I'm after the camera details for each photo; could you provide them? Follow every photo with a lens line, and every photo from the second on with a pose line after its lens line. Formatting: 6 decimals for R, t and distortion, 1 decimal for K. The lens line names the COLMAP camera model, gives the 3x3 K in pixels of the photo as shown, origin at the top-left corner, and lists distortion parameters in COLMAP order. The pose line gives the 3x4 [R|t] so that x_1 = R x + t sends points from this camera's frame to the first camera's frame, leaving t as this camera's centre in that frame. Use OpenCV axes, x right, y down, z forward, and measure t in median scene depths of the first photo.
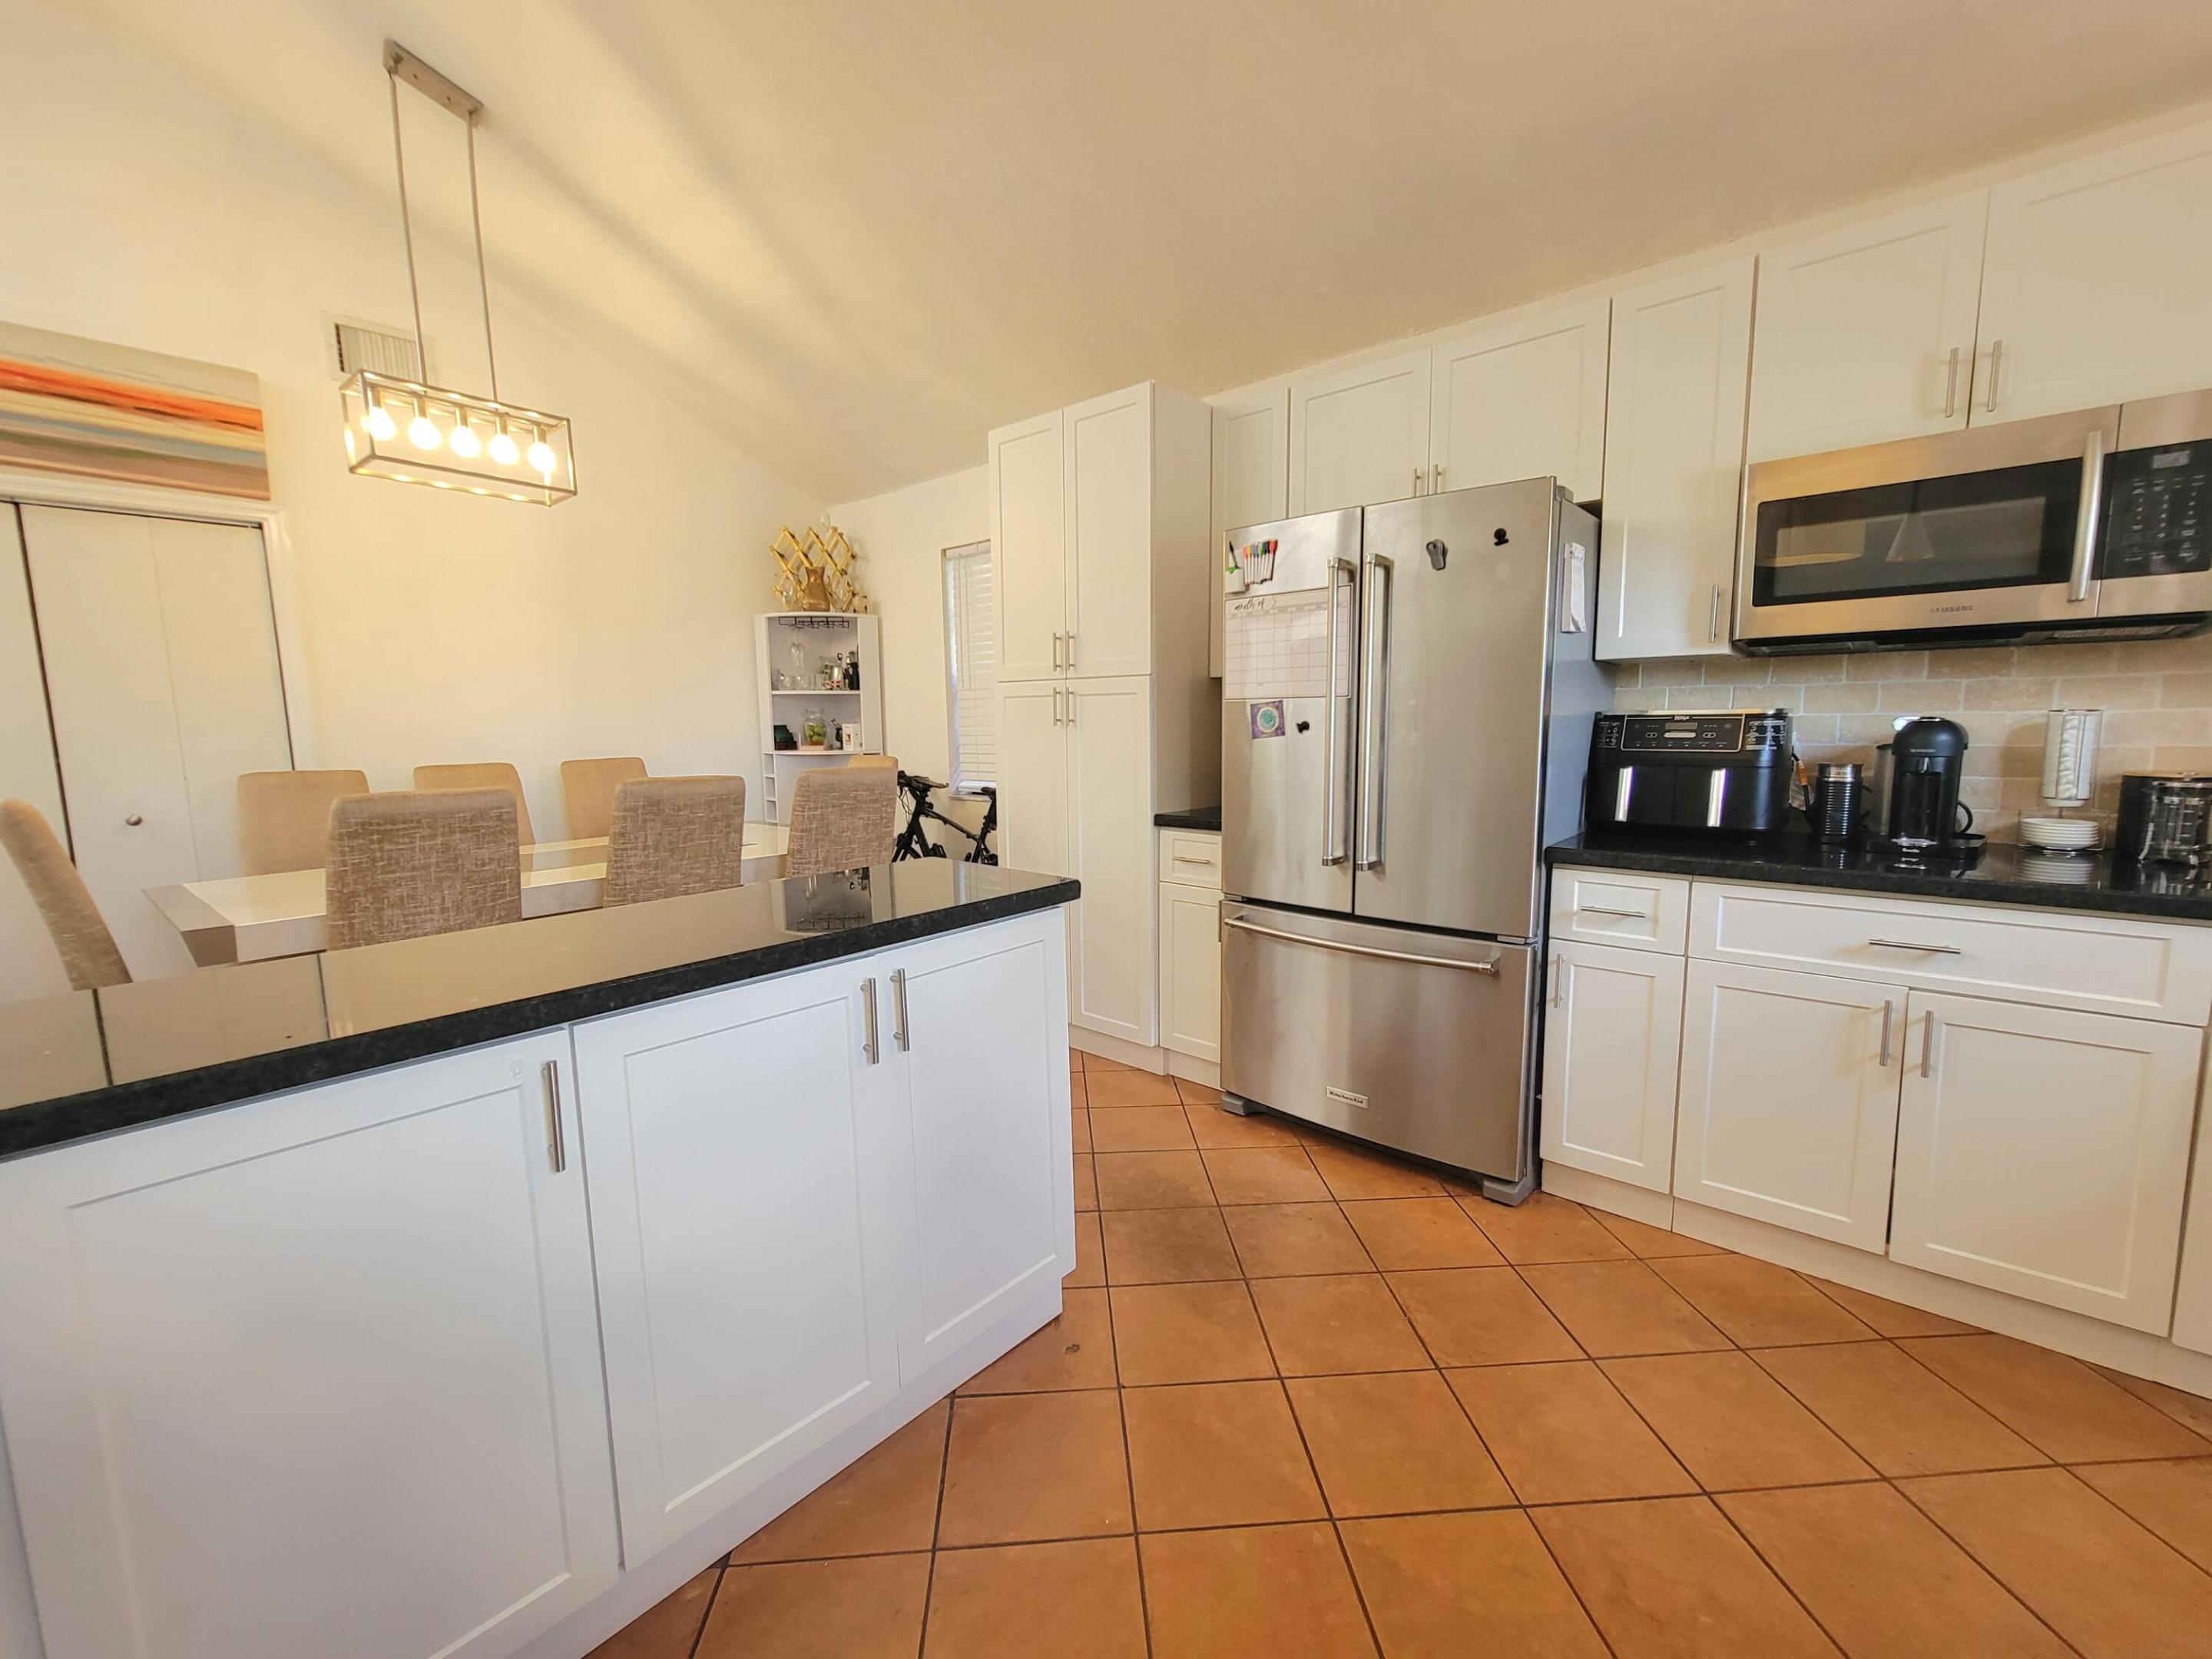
lens RADIAL K [[899.5, 0, 1123.3], [0, 899.5, 825.6], [0, 0, 1]] dist [-0.014700, 0.001245]
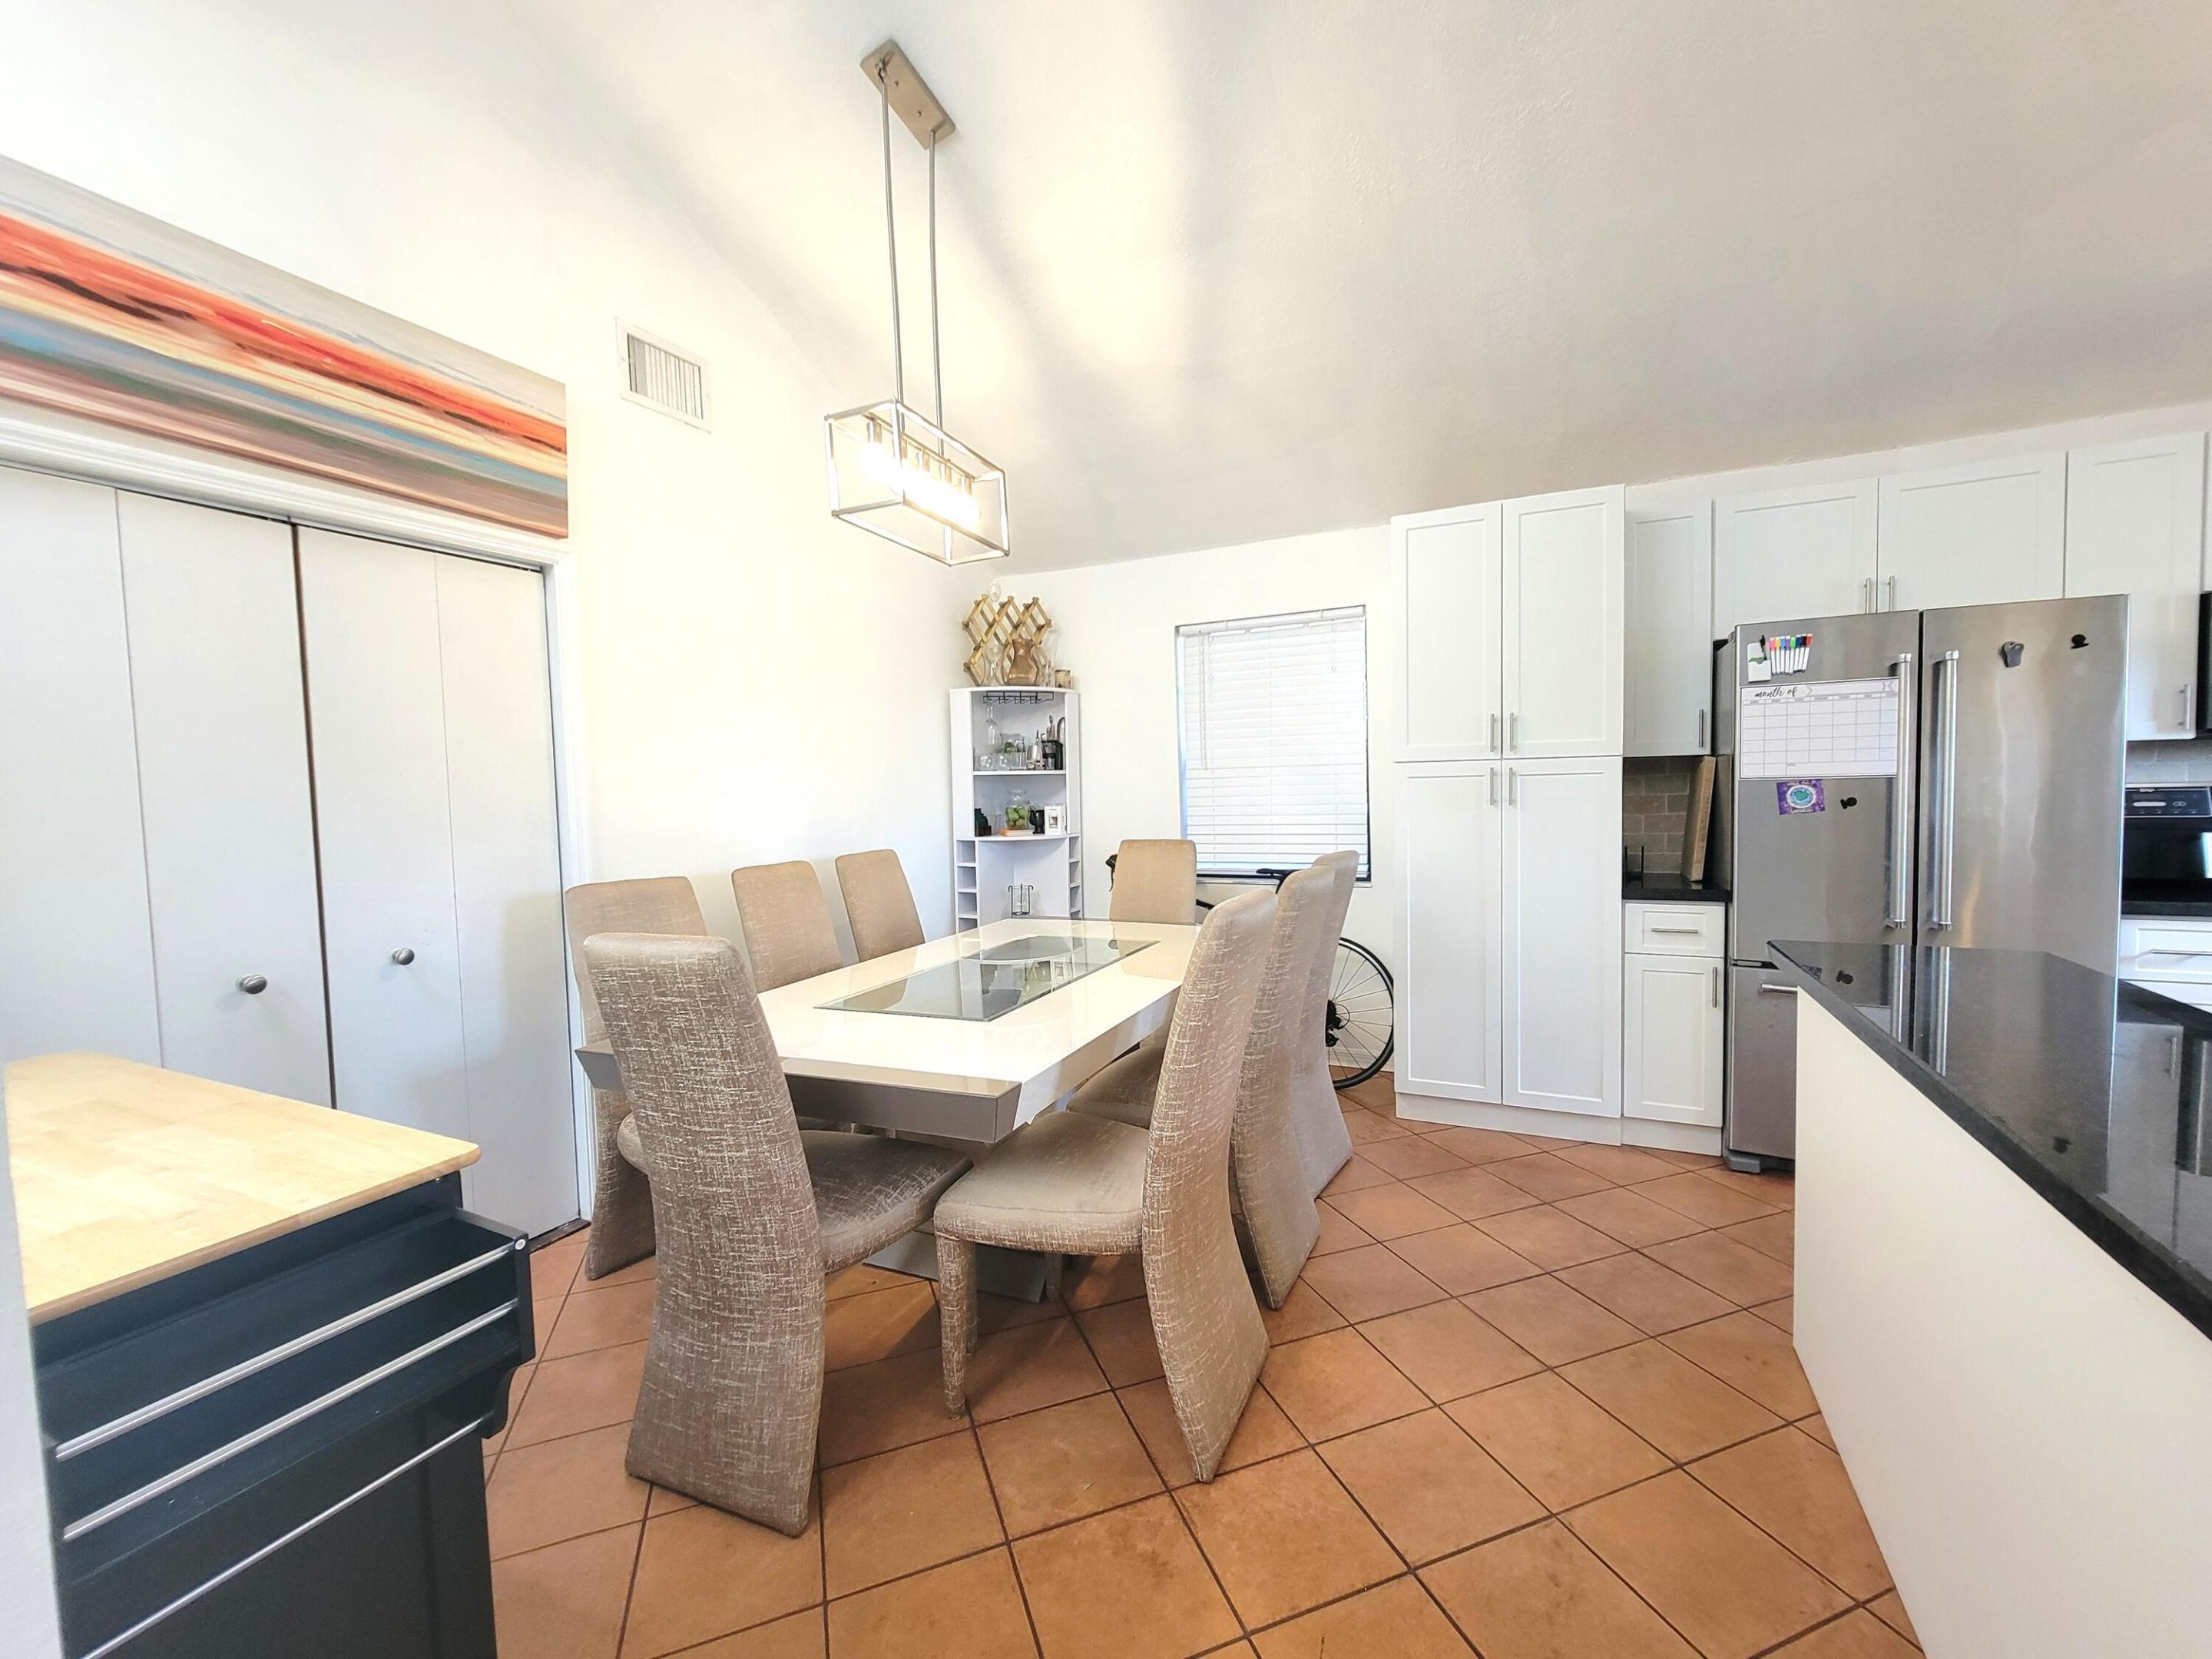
lens RADIAL K [[899.5, 0, 1104.3], [0, 899.5, 826.1], [0, 0, 1]] dist [-0.014700, 0.001245]
pose [[0.967178, -0.024982, 0.252868, -0.728474], [0.045013, 0.996261, -0.073744, -0.032124], [-0.250080, 0.082706, 0.964686, 0.136295]]
